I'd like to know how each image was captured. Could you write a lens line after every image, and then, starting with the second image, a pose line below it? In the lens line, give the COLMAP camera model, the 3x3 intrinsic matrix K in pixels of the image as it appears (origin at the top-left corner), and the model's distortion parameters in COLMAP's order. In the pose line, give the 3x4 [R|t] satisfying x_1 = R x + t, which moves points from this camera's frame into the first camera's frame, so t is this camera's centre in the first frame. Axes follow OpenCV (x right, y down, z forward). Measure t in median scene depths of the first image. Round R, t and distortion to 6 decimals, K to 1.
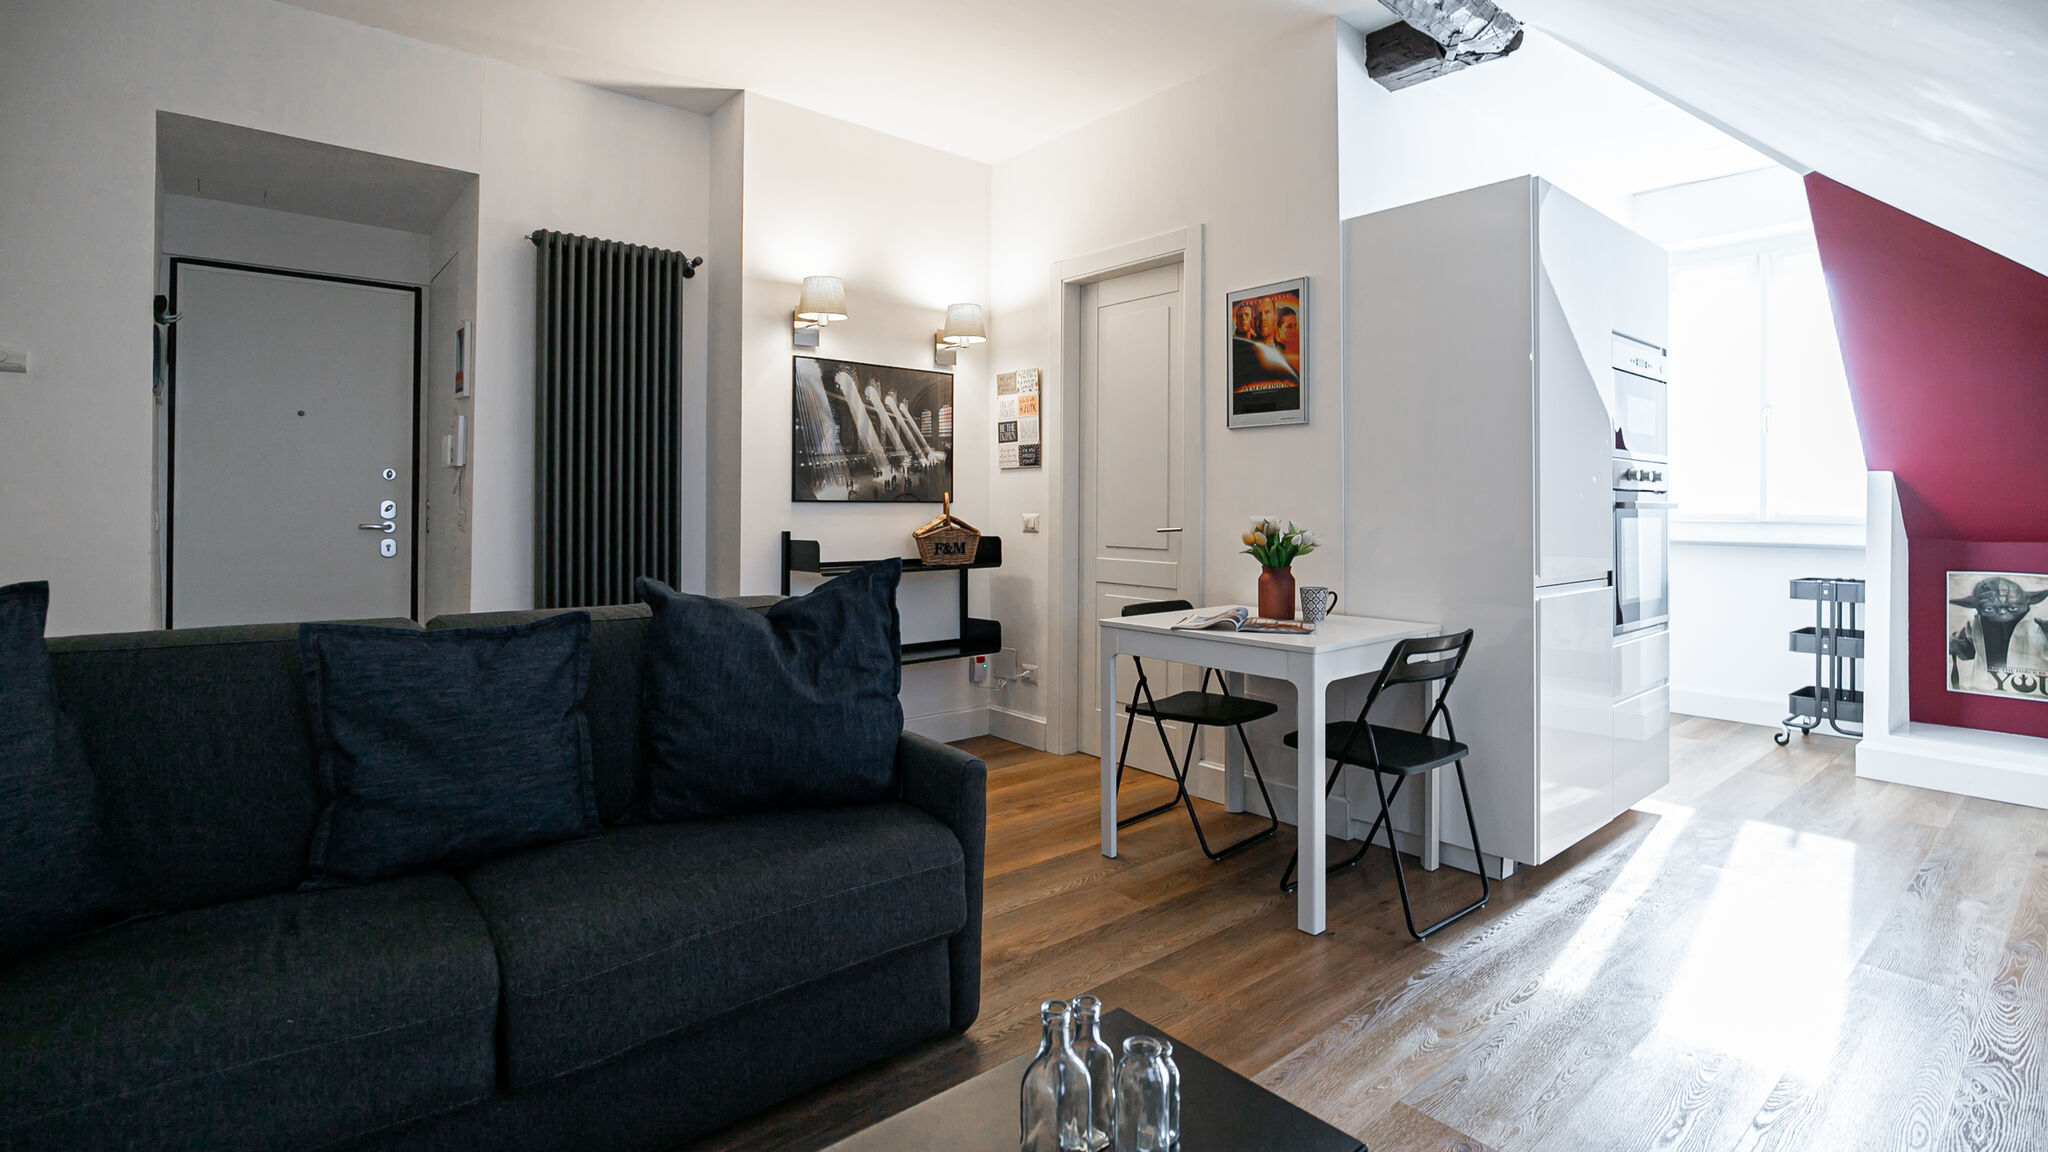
lens RADIAL K [[961.9, 0, 1062.5], [0, 961.9, 494.5], [0, 0, 1]] dist [-0.008225, 0.001332]
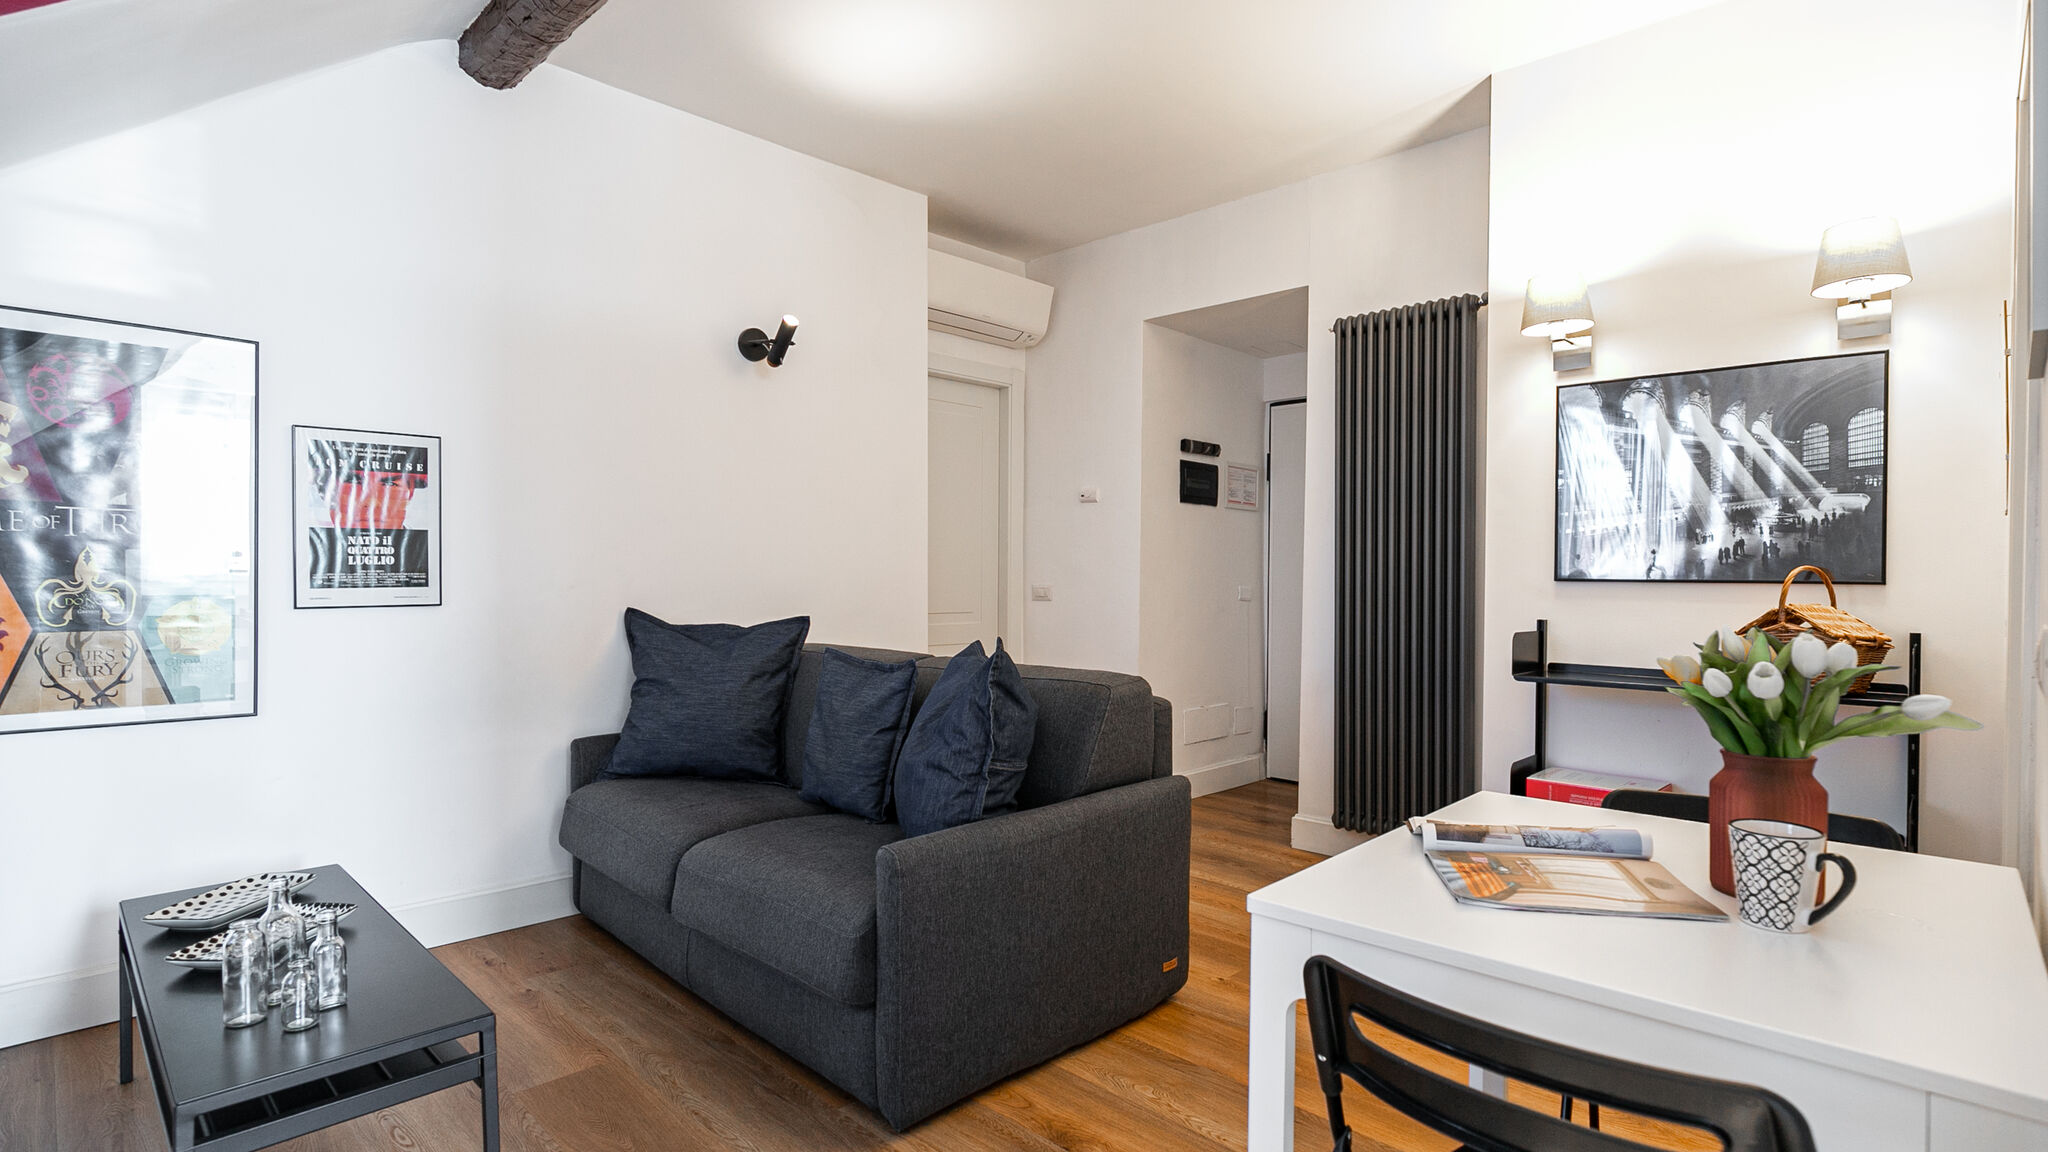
lens RADIAL K [[982.3, 0, 1078.1], [0, 982.3, 585.0], [0, 0, 1]] dist [-0.014954, 0.001359]
pose [[0.103242, 0.006583, -0.994635, 0.459927], [0.003510, 0.999969, 0.006982, 0.004416], [0.994650, -0.004212, 0.103215, 0.562533]]
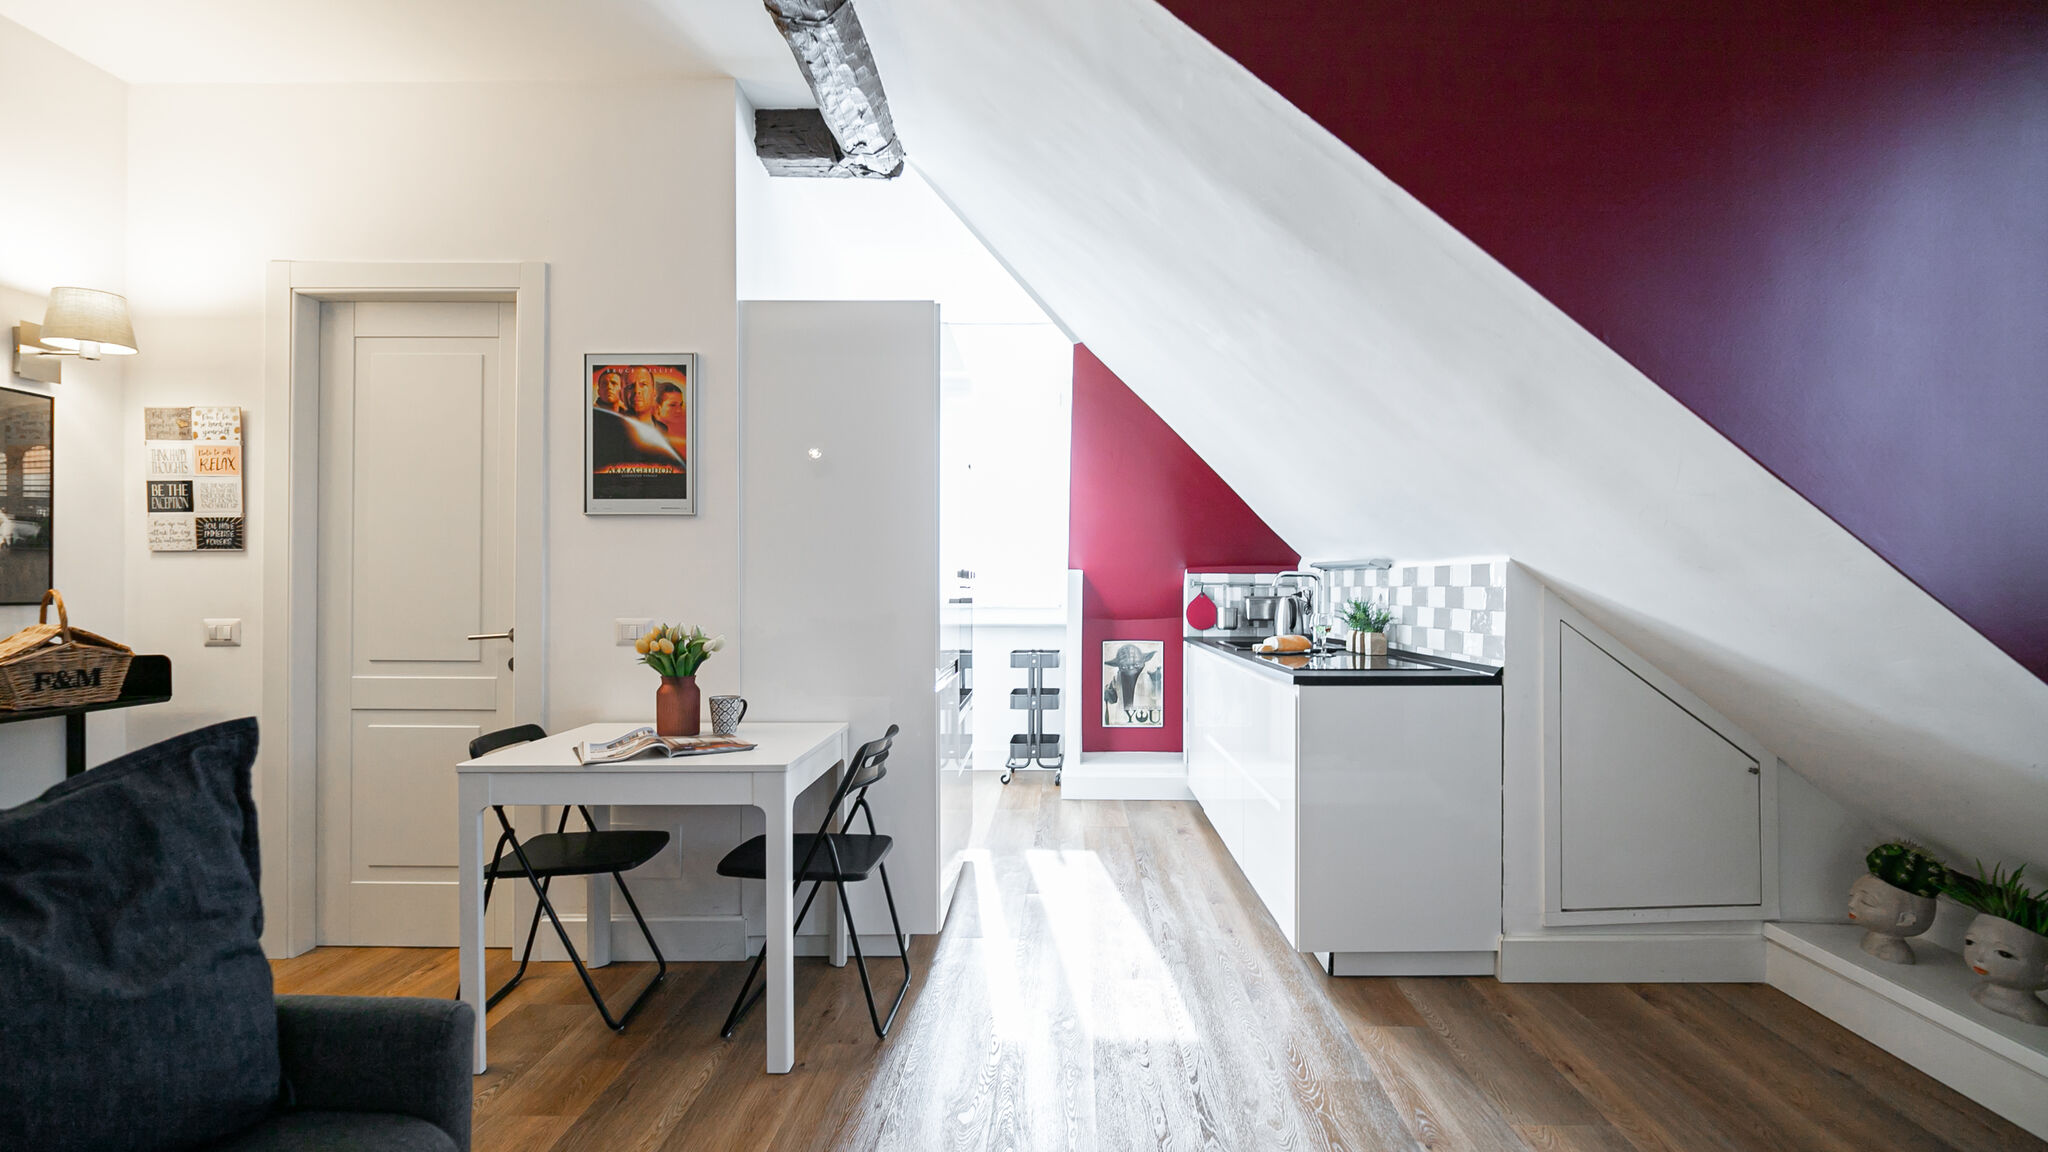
lens RADIAL K [[953.7, 0, 1073.0], [0, 953.7, 581.8], [0, 0, 1]] dist [-0.014020, 0.001148]
pose [[0.660024, -0.000710, 0.751244, -0.158228], [-0.005936, 0.999963, 0.006160, -0.016022], [-0.751221, -0.008525, 0.659996, 0.120171]]
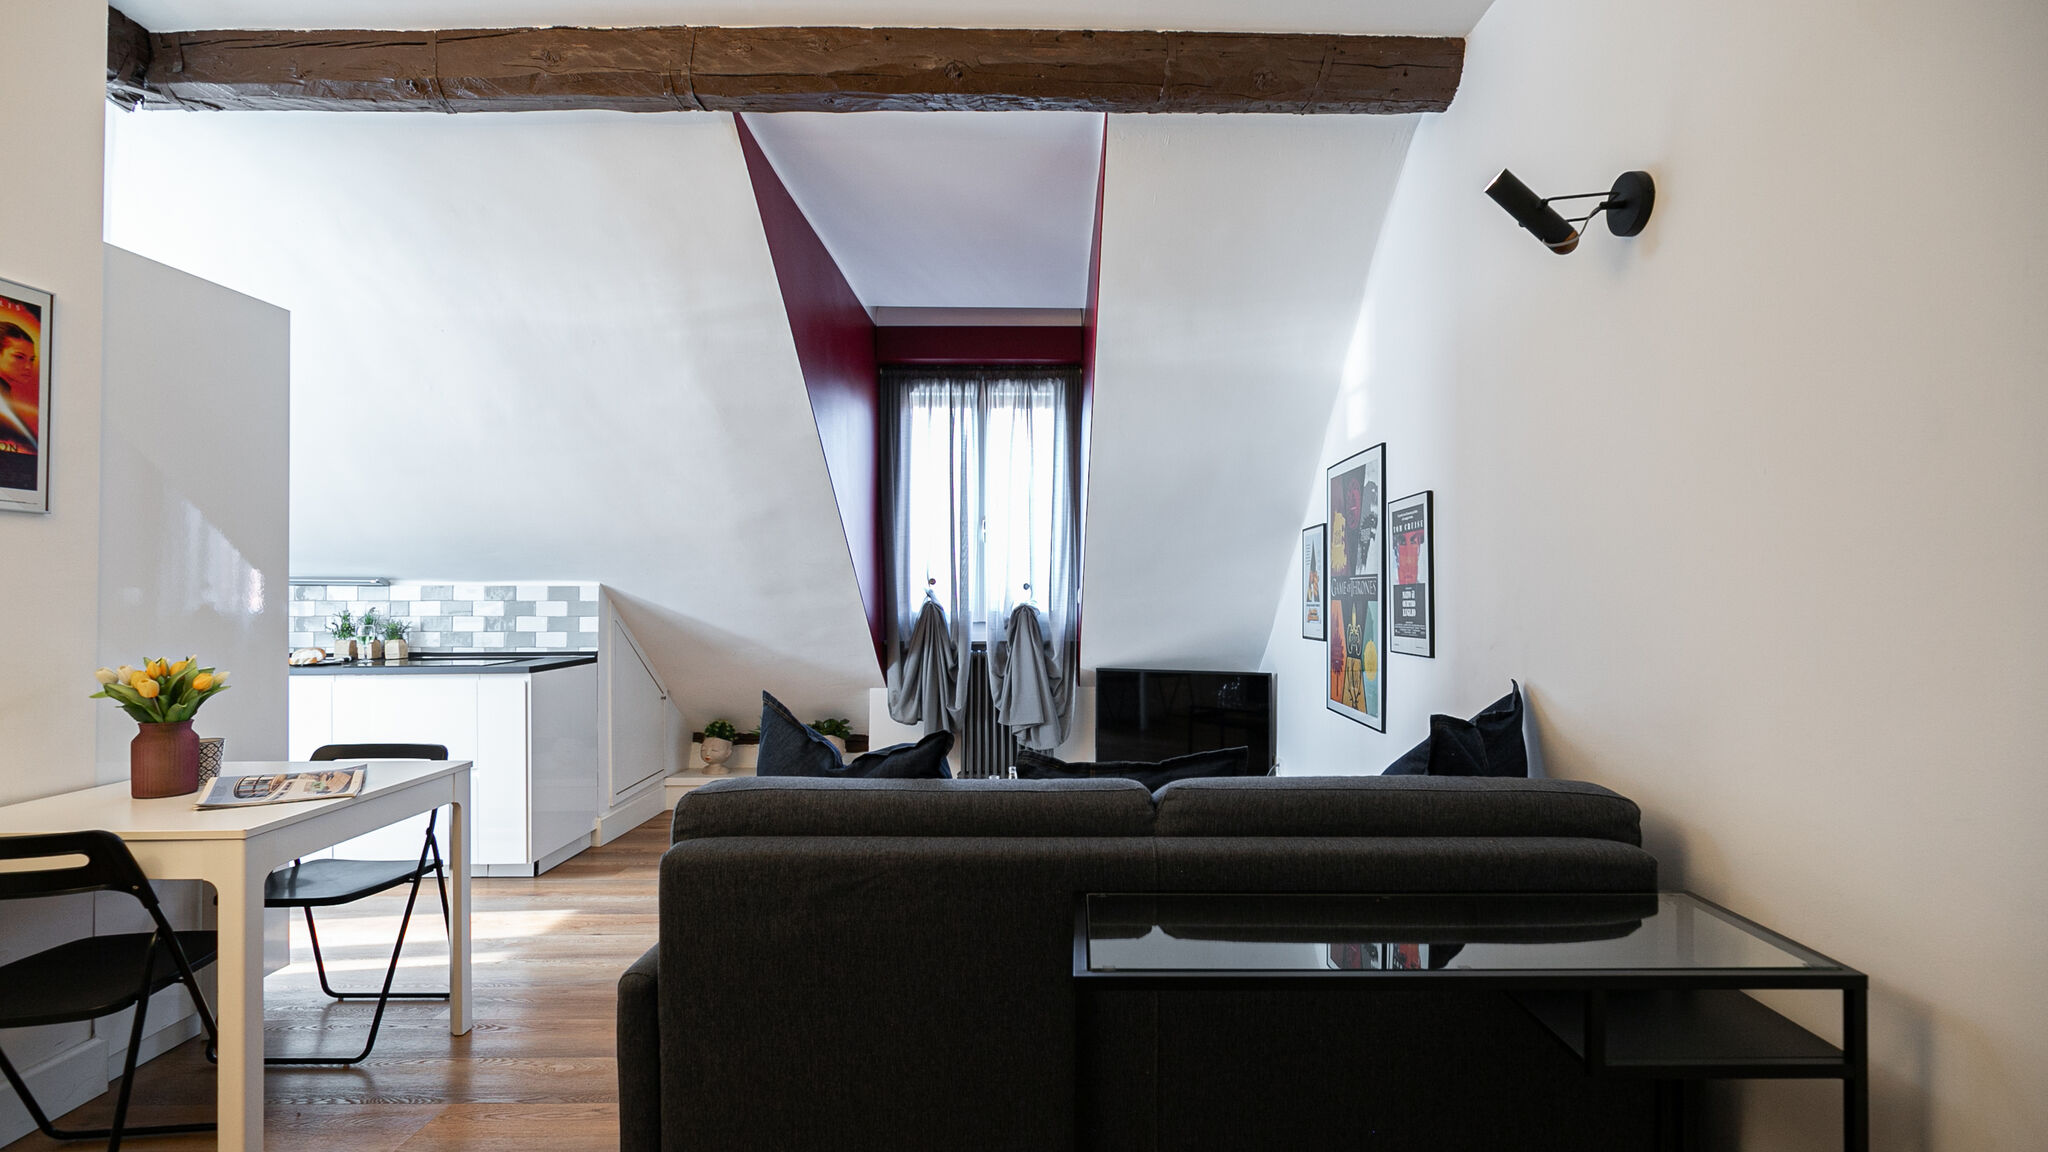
lens RADIAL K [[953.7, 0, 1073.0], [0, 953.7, 581.8], [0, 0, 1]] dist [-0.014020, 0.001148]
pose [[-0.767008, 0.003839, 0.641626, -0.607846], [-0.009380, 0.999808, -0.017196, -0.018792], [-0.641569, -0.019208, -0.766825, 0.893085]]
